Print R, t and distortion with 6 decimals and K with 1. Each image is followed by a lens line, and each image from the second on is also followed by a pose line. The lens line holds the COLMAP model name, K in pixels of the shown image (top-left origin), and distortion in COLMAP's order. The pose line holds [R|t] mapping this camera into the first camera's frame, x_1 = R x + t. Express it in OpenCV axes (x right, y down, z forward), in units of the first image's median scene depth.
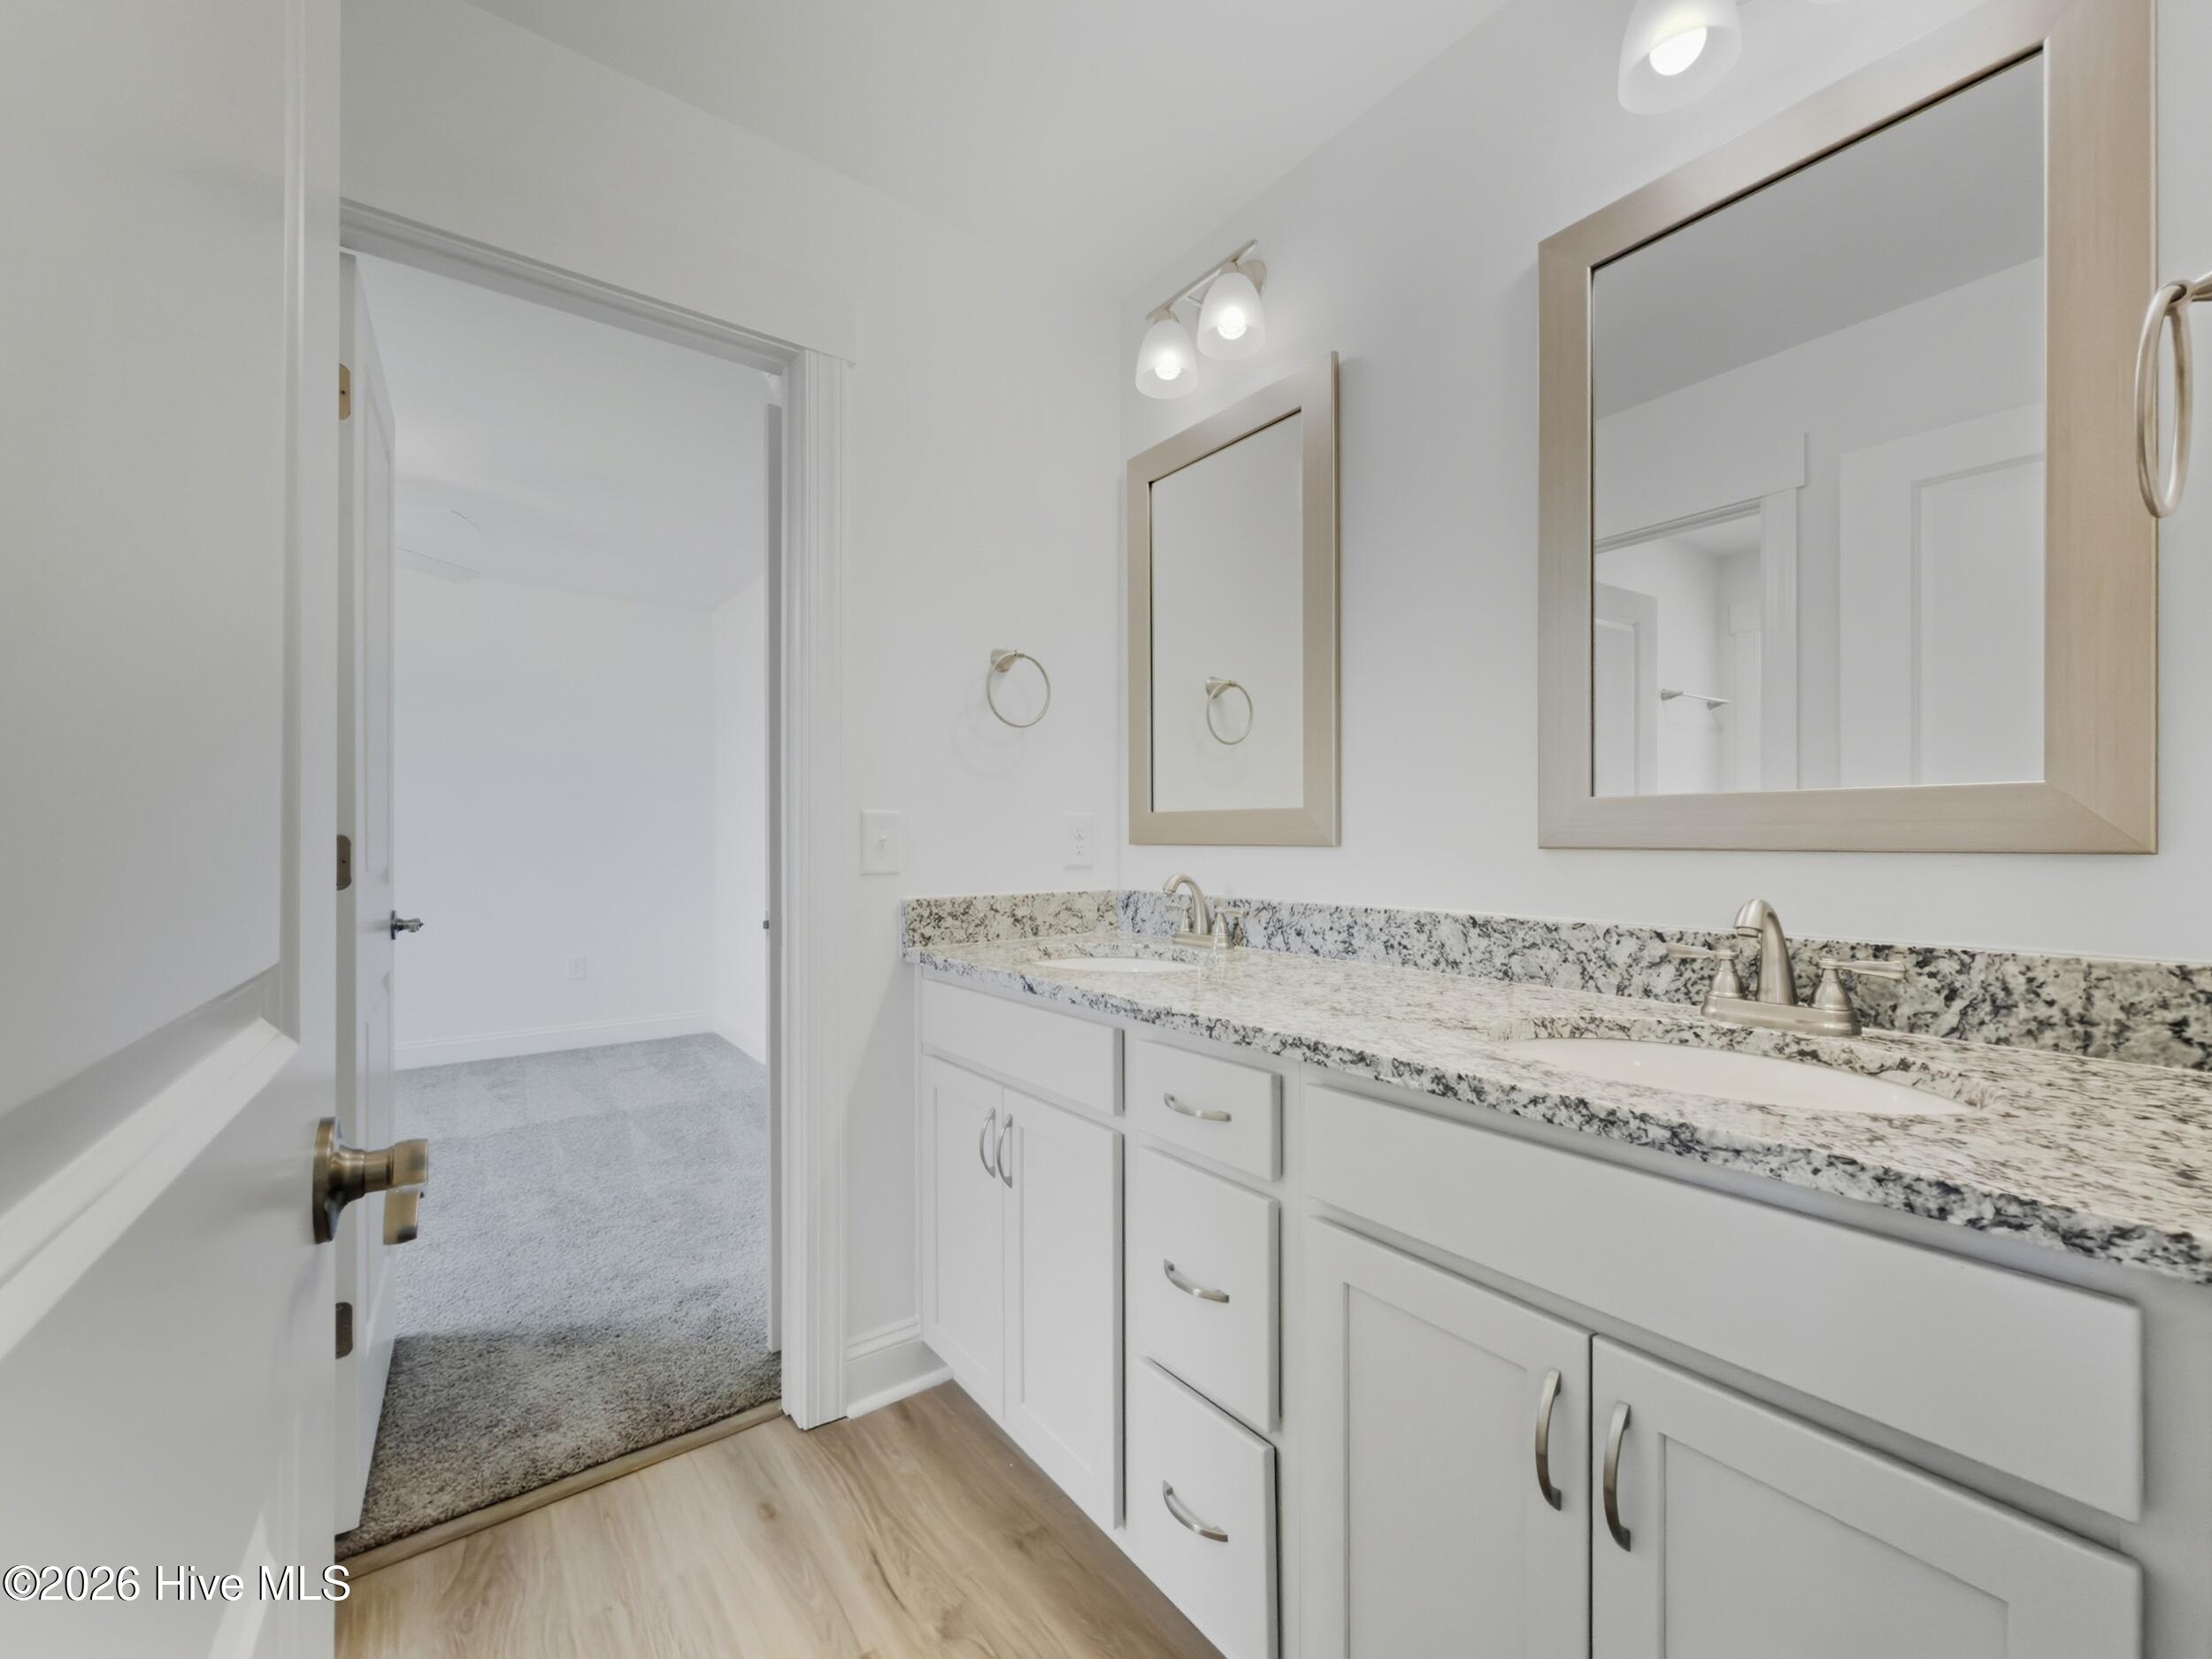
lens RADIAL K [[901.4, 0, 1109.0], [0, 901.4, 831.2], [0, 0, 1]] dist [0.000393, -0.000038]
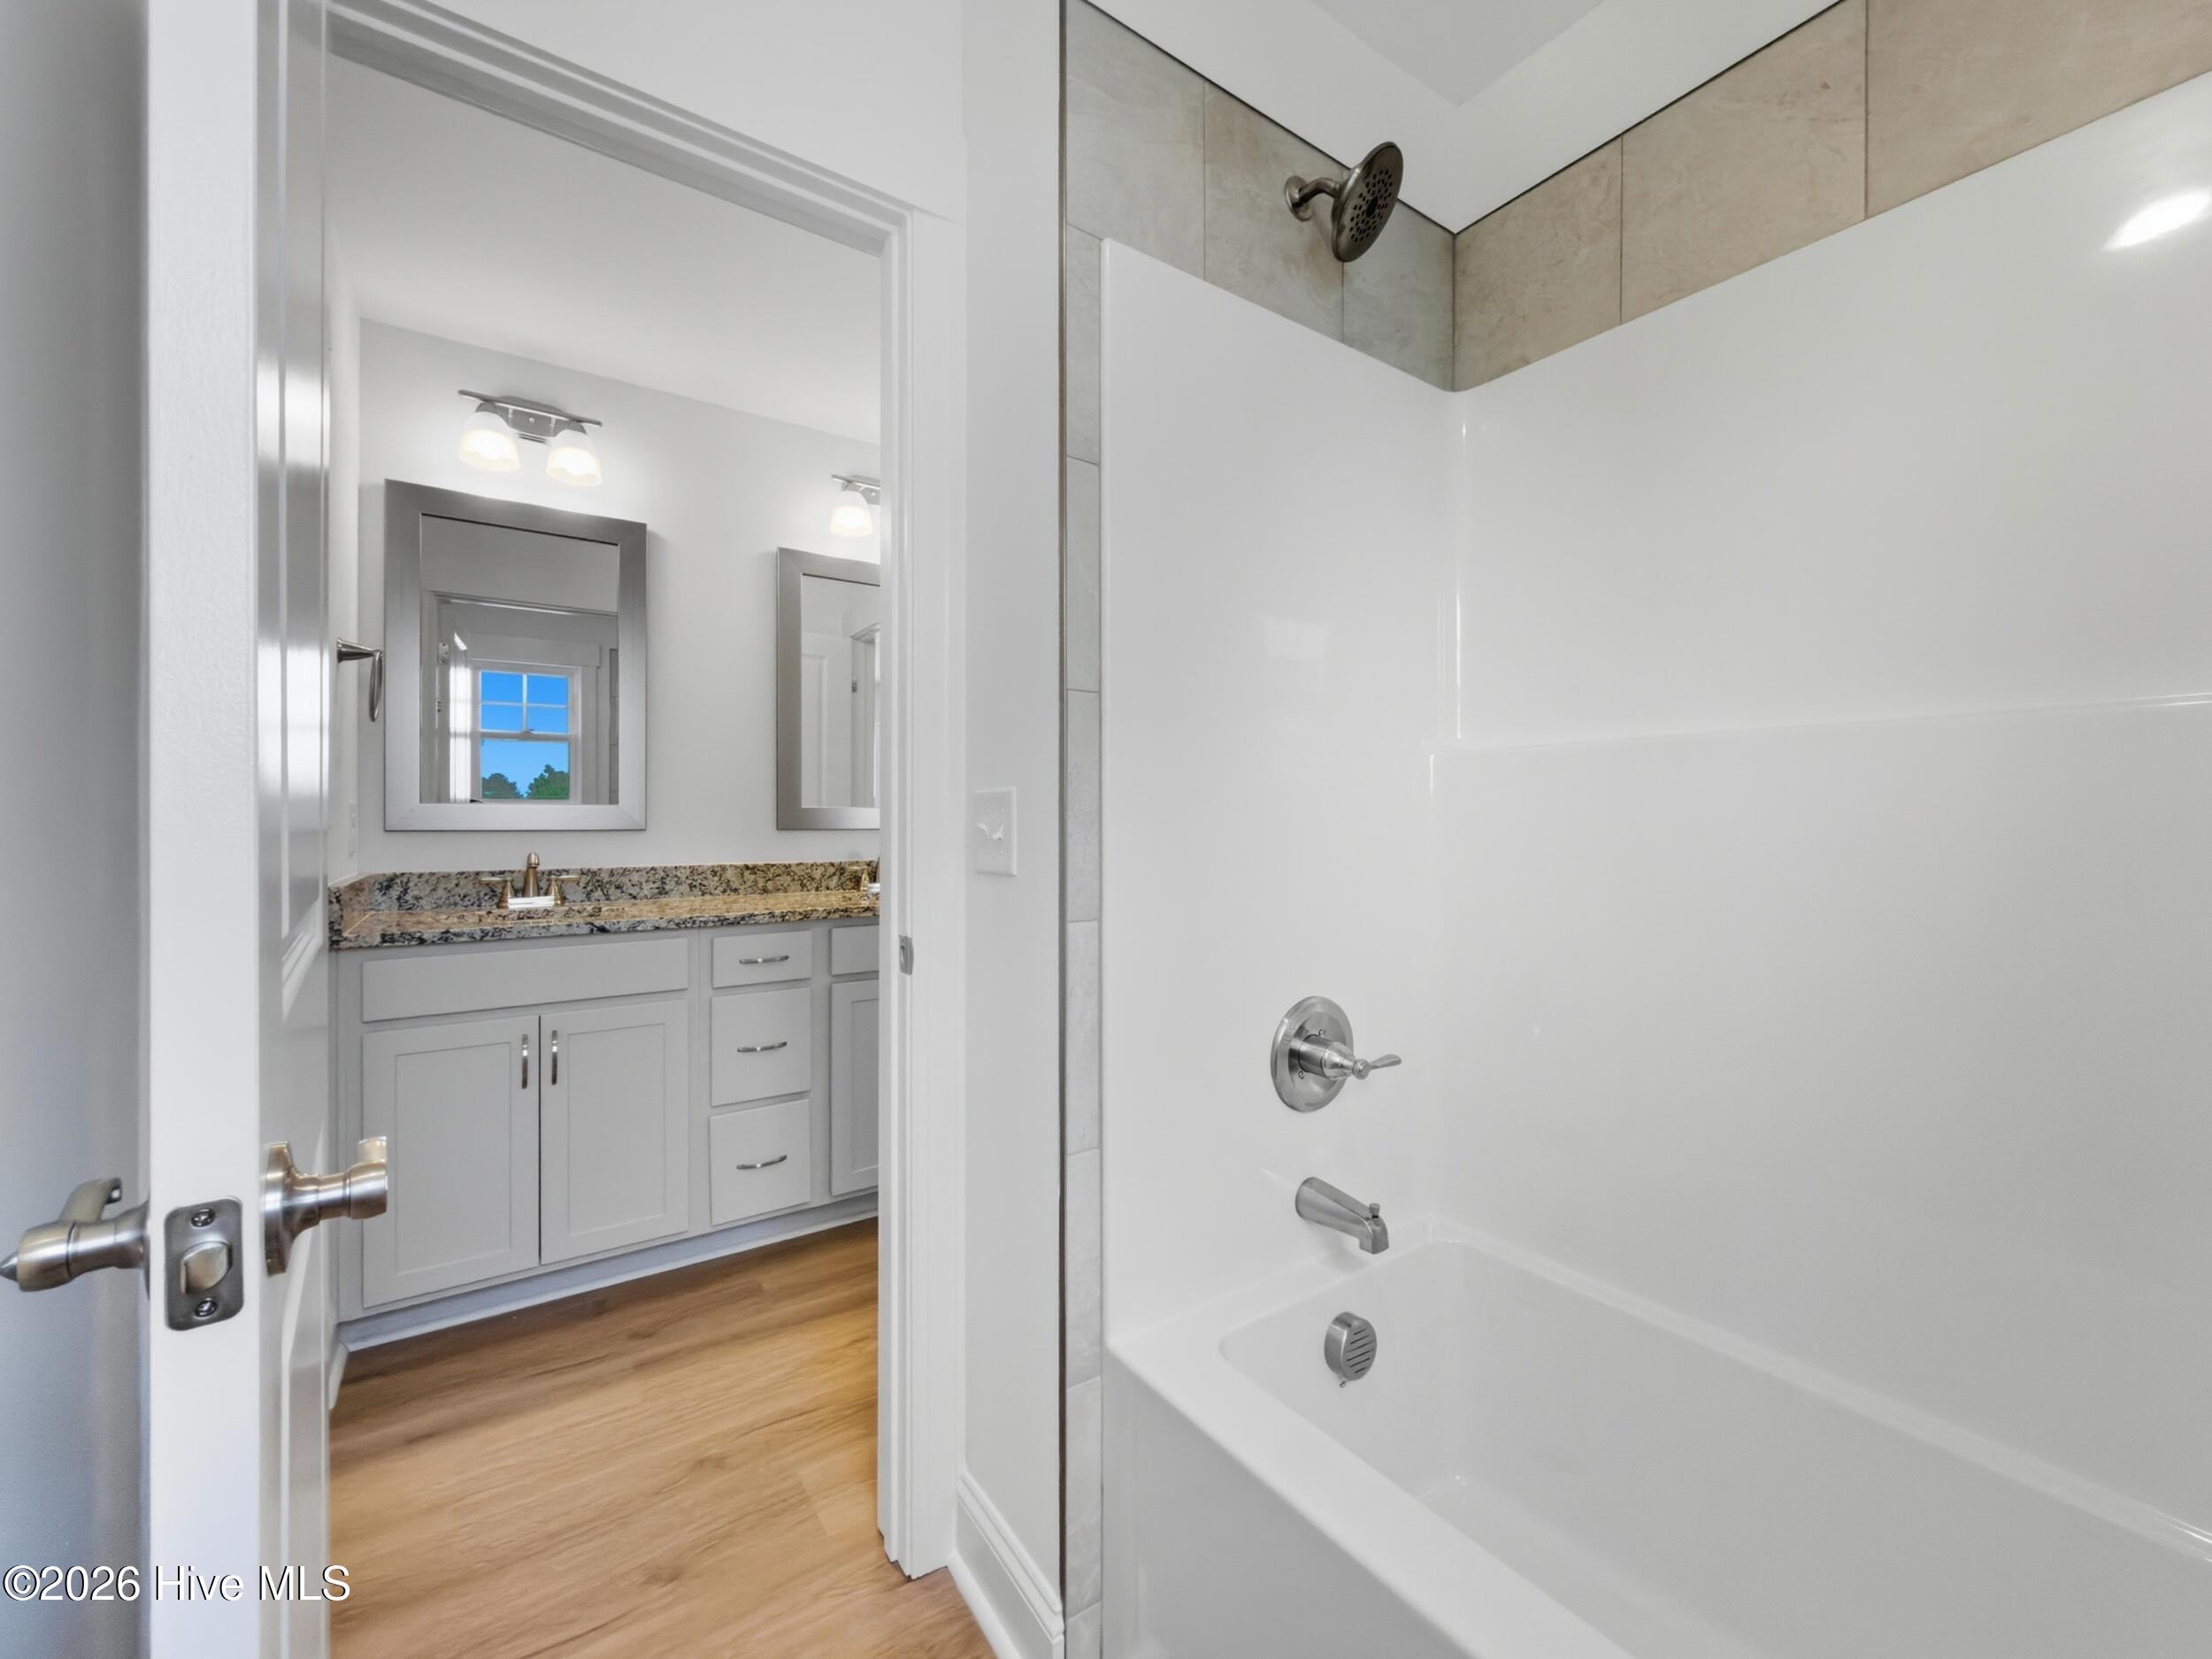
lens RADIAL K [[901.4, 0, 1111.0], [0, 901.4, 824.3], [0, 0, 1]] dist [0.000393, -0.000038]
pose [[0.022938, -0.004002, 0.999729, -1.489461], [-0.011260, 0.999928, 0.004261, -0.011380], [-0.999673, -0.011354, 0.022891, 0.143492]]
